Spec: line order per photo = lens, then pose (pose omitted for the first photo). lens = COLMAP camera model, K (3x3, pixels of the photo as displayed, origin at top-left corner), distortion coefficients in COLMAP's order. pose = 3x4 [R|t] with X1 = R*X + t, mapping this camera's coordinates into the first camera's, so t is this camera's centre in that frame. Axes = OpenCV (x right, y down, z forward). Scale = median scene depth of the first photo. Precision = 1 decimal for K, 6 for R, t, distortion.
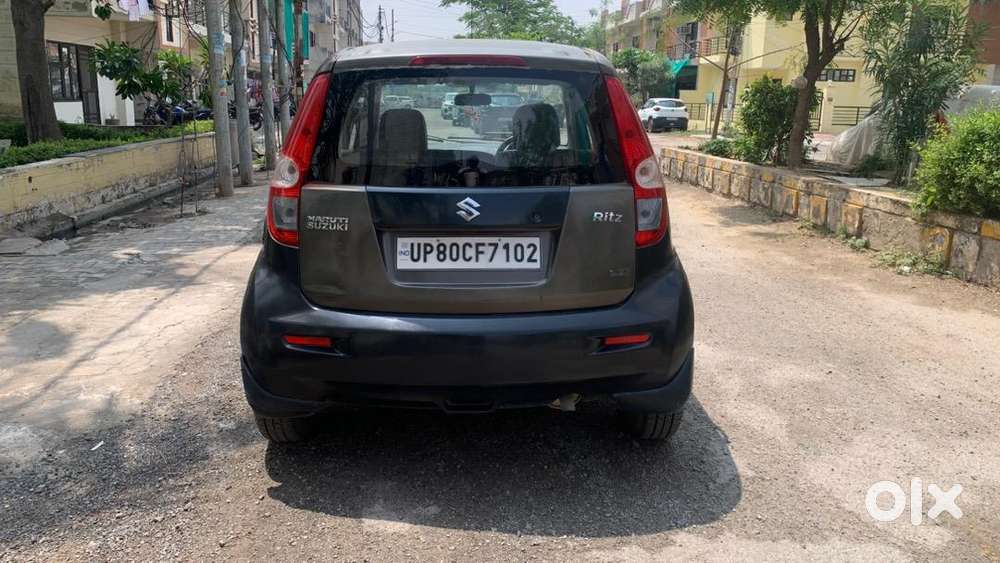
lens RADIAL K [[766.0, 0, 497.2], [0, 766.0, 256.3], [0, 0, 1]] dist [0.075099, -0.138990]
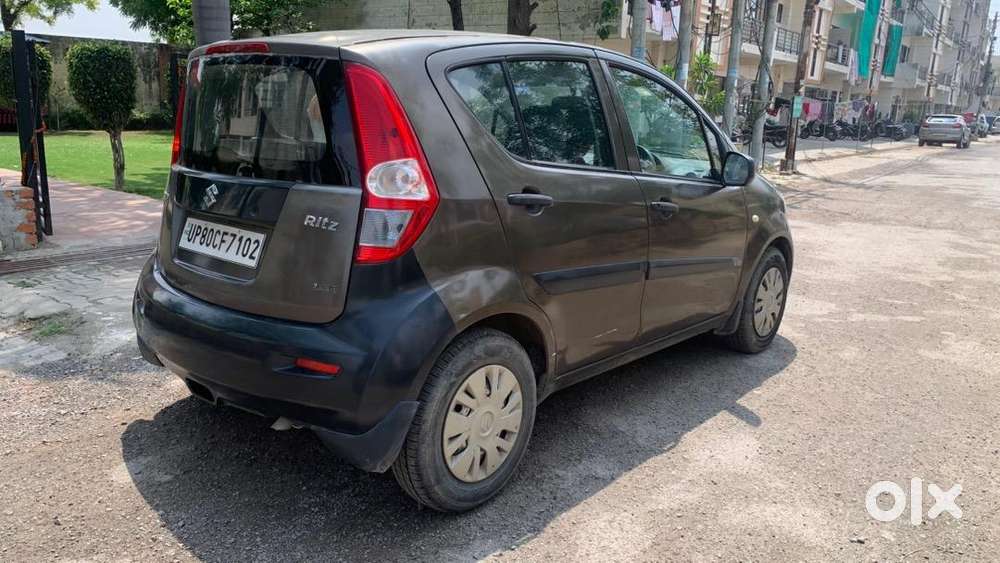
lens RADIAL K [[766.0, 0, 497.2], [0, 766.0, 256.3], [0, 0, 1]] dist [0.075099, -0.138990]
pose [[0.739613, 0.145927, -0.657022, 0.834596], [-0.161622, 0.986155, 0.037091, -0.074609], [0.653339, 0.078757, 0.752958, 0.452883]]
